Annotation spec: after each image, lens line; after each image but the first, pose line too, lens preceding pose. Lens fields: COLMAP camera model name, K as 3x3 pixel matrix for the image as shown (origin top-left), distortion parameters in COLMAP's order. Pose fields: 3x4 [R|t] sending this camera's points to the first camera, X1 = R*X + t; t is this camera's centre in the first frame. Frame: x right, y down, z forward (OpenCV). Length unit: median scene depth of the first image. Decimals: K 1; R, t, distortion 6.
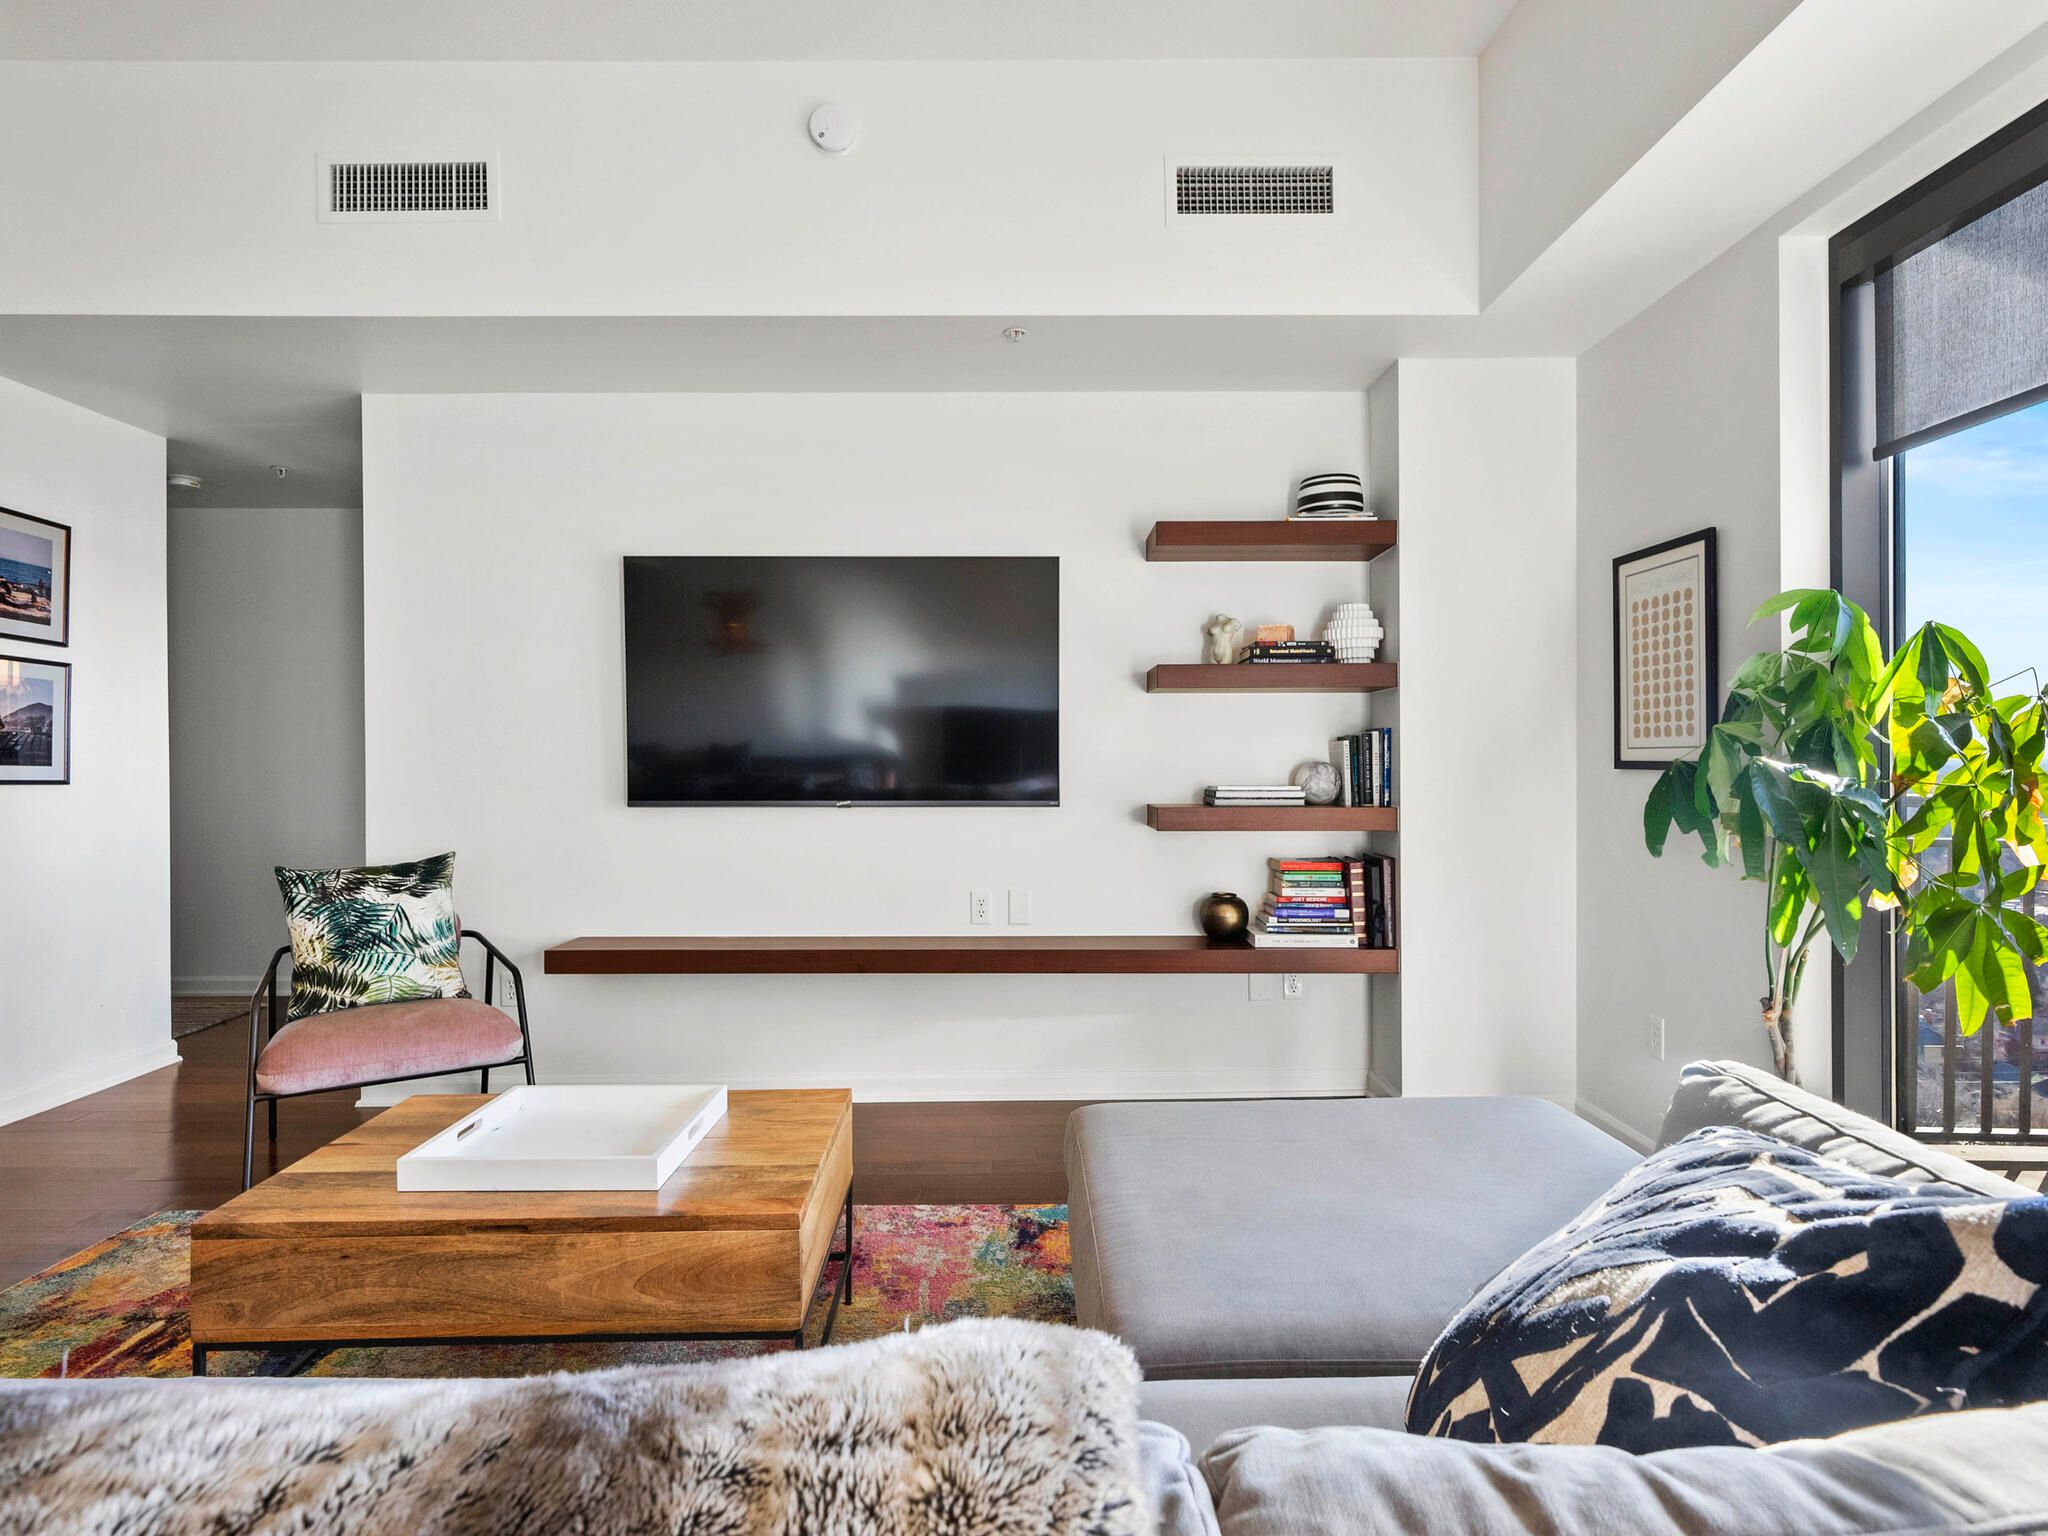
lens RADIAL K [[1128.9, 0, 1022.1], [0, 1128.9, 766.4], [0, 0, 1]] dist [0.001172, 0.000268]
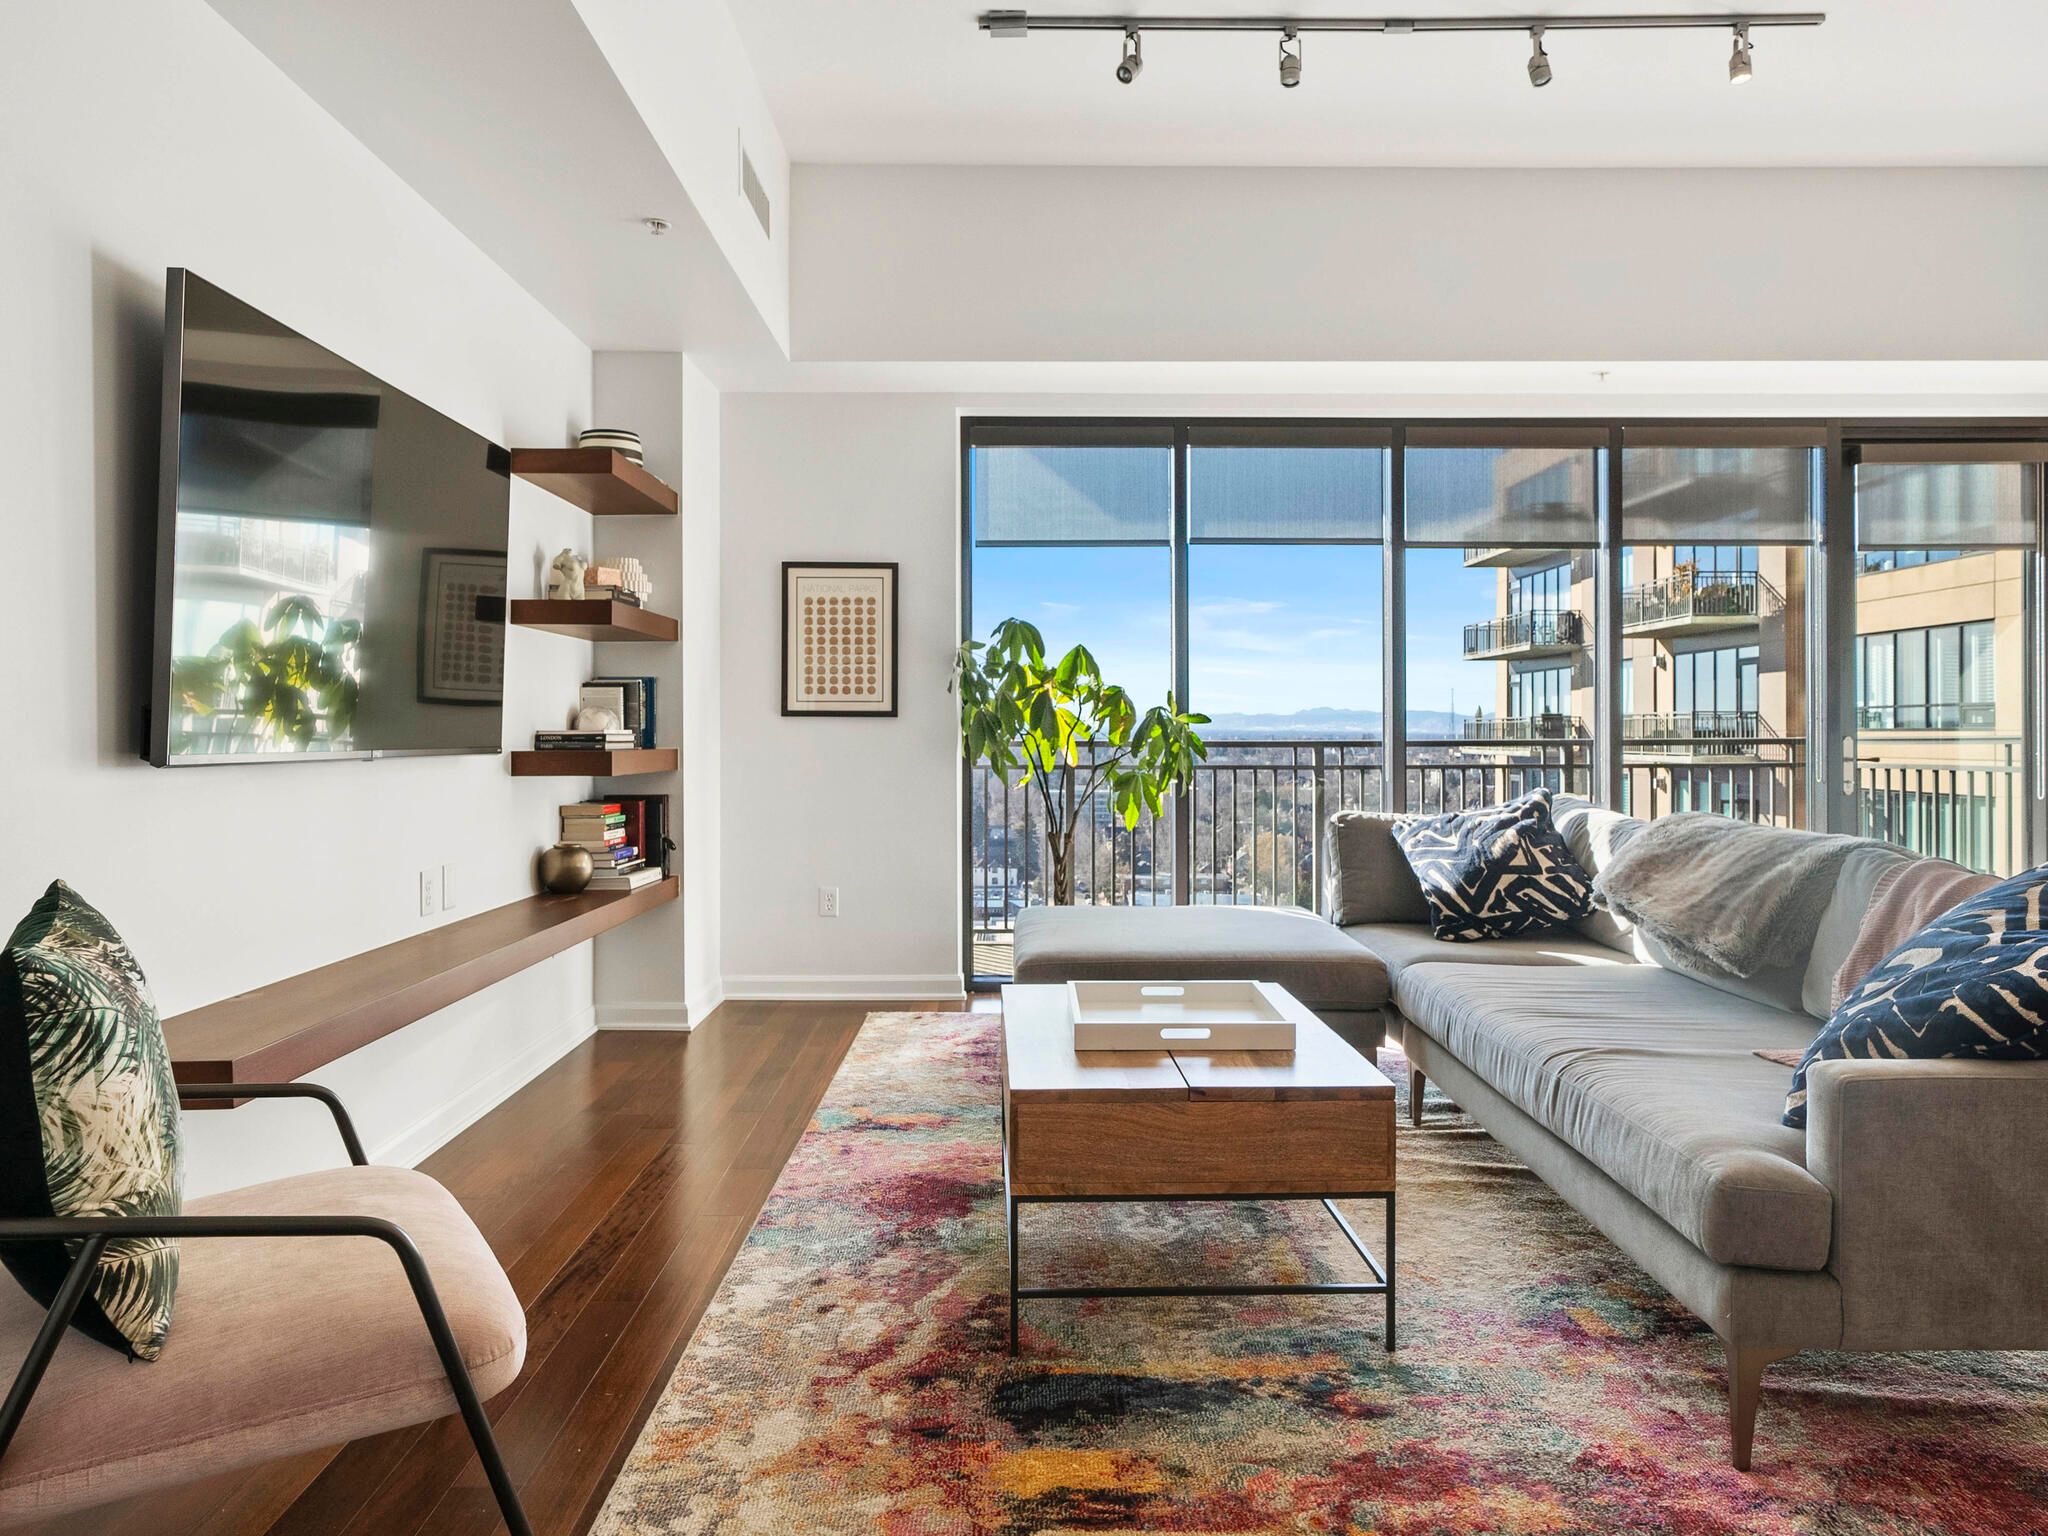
lens RADIAL K [[1329.3, 0, 1021.5], [0, 1329.3, 734.7], [0, 0, 1]] dist [0.001771, 0.000560]
pose [[-0.001813, 0.000889, 0.999998, -1.027142], [0.004634, 0.999989, -0.000880, 0.025929], [-0.999988, 0.004633, -0.001817, 0.682825]]
